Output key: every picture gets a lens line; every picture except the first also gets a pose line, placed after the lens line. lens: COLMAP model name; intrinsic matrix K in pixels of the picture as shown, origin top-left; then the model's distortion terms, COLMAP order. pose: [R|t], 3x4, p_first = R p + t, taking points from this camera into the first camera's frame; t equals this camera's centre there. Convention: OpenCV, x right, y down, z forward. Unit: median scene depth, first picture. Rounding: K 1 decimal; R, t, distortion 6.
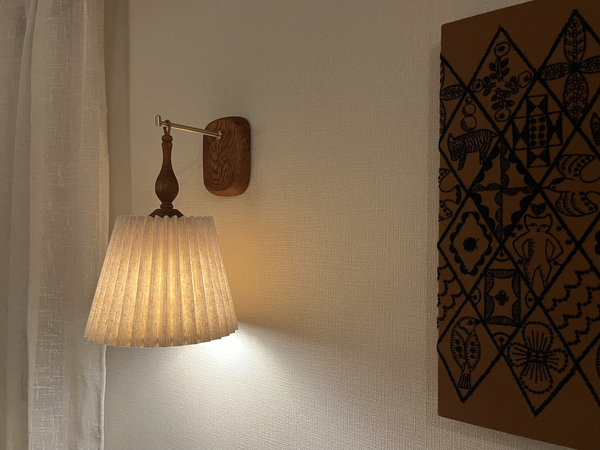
lens RADIAL K [[463.3, 0, 300.0], [0, 463.3, 225.0], [0, 0, 1]] dist [0.056449, -0.117587]
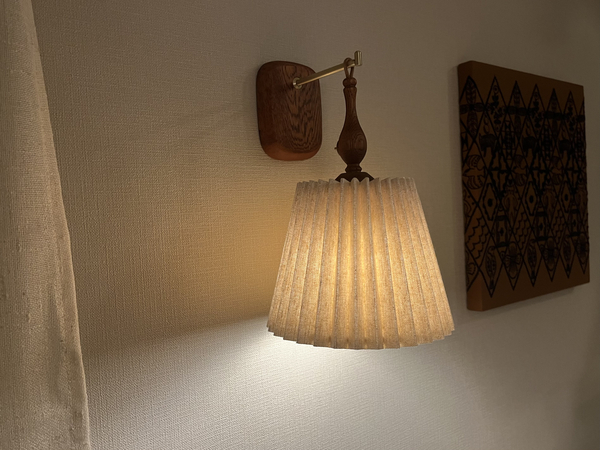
lens RADIAL K [[463.3, 0, 300.0], [0, 463.3, 225.0], [0, 0, 1]] dist [0.056449, -0.117587]
pose [[0.306722, -0.039236, 0.950990, -1.385740], [0.048750, 0.998486, 0.025473, 0.044913], [-0.950550, 0.038548, 0.308171, 1.102579]]
